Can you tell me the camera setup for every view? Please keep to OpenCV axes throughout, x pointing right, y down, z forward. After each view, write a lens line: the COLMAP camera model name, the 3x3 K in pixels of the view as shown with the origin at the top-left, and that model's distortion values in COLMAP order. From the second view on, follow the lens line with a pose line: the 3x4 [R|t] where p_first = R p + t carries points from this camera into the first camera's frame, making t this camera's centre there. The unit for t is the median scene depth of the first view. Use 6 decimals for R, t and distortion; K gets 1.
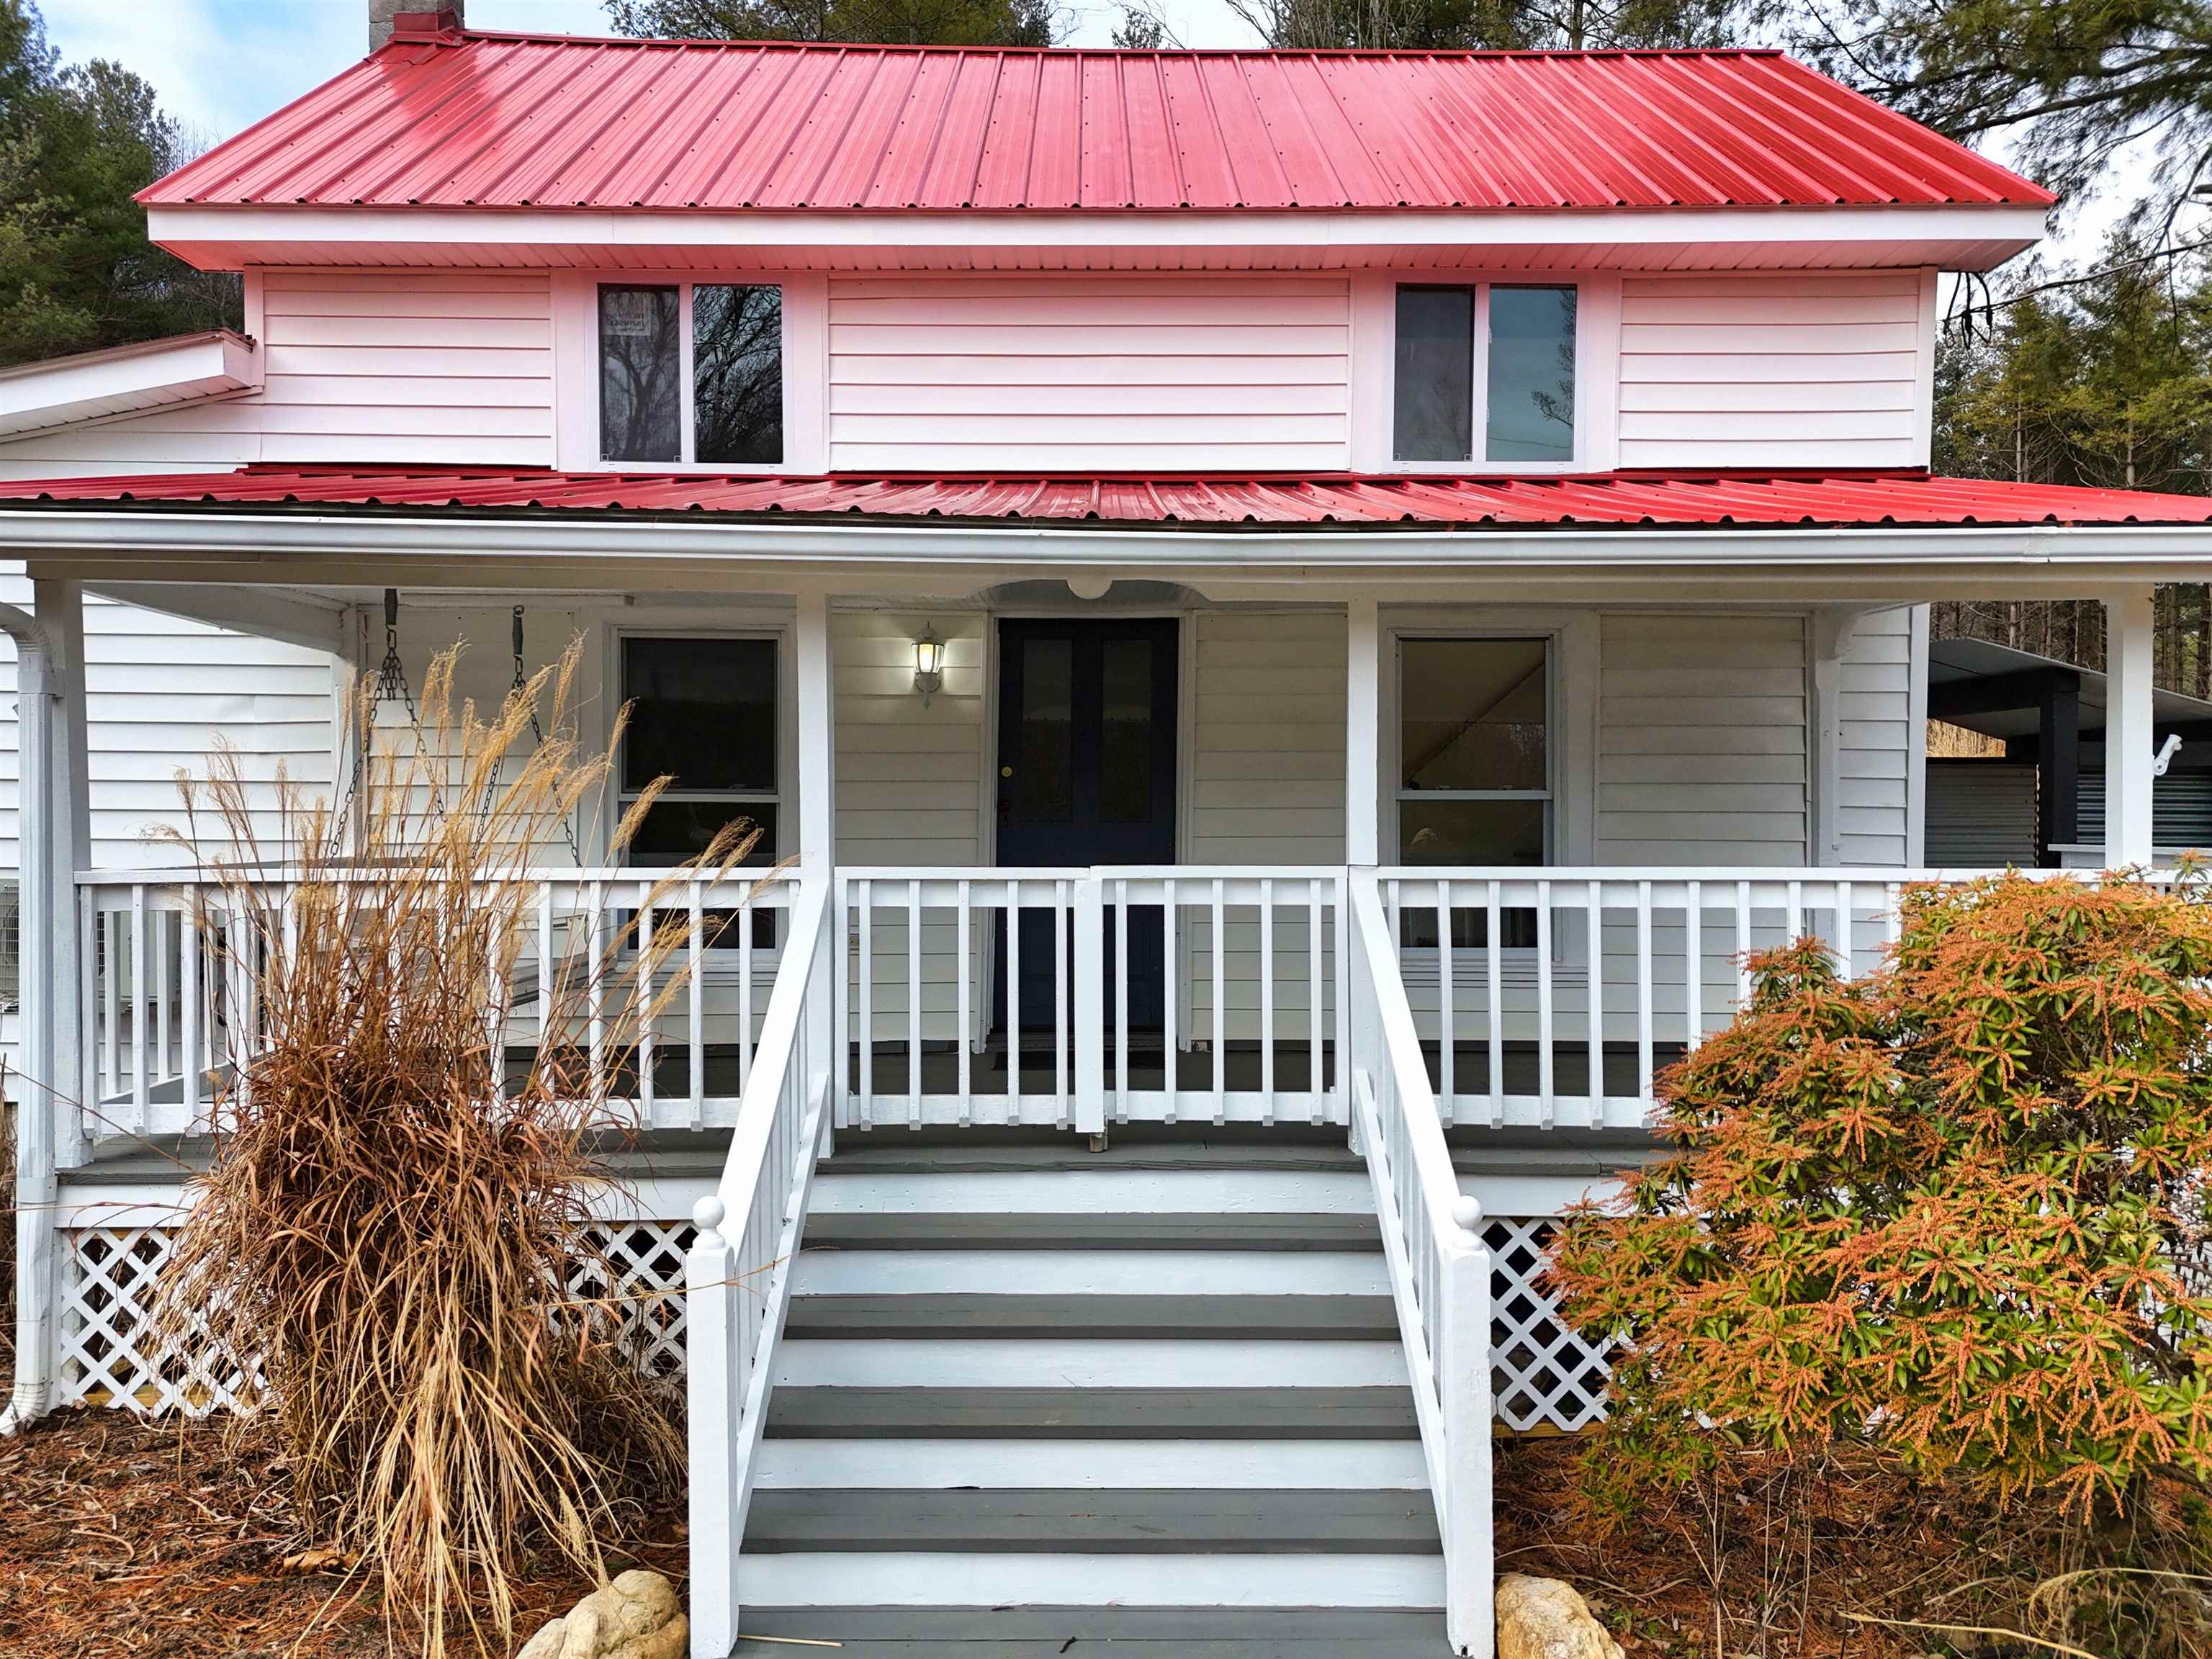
lens RADIAL K [[1616.0, 0, 1122.6], [0, 1616.0, 823.4], [0, 0, 1]] dist [0.047014, -0.036241]
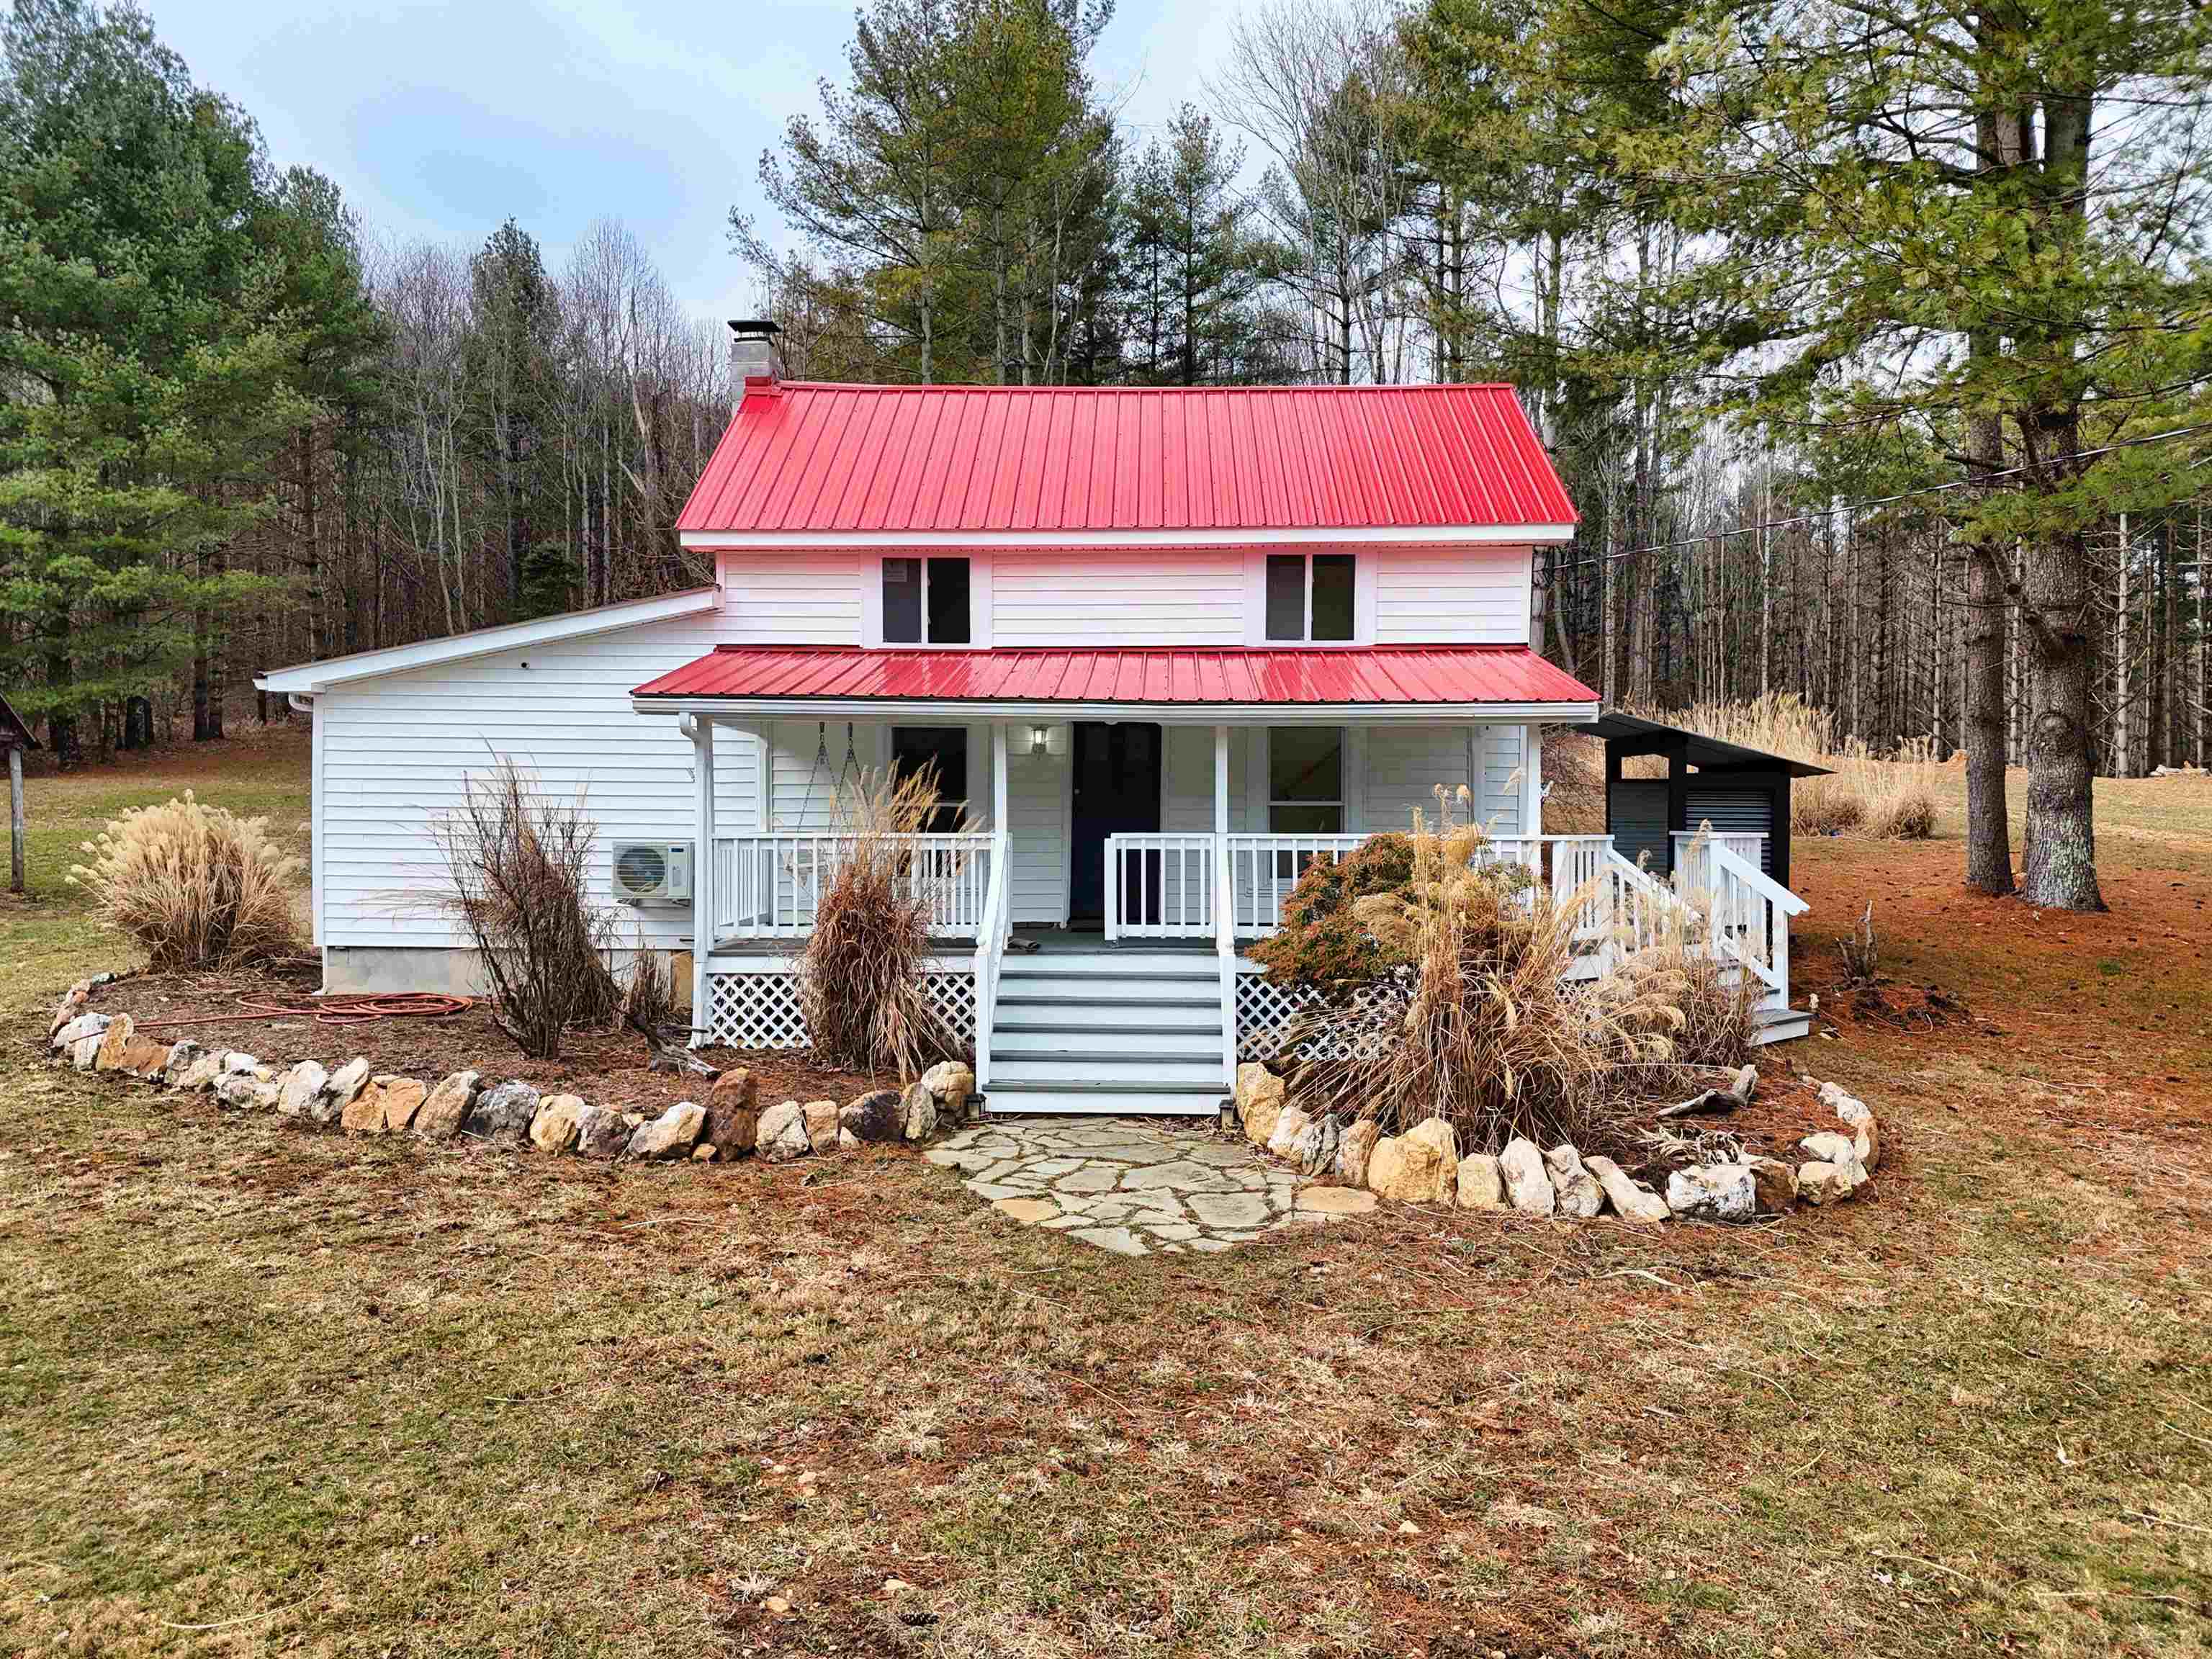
lens RADIAL K [[1616.0, 0, 1107.8], [0, 1616.0, 815.4], [0, 0, 1]] dist [0.047014, -0.036241]
pose [[0.998844, 0.002461, -0.048013, 0.081150], [-0.002770, 0.999976, -0.006384, 0.013225], [0.047996, 0.006510, 0.998826, -1.282905]]
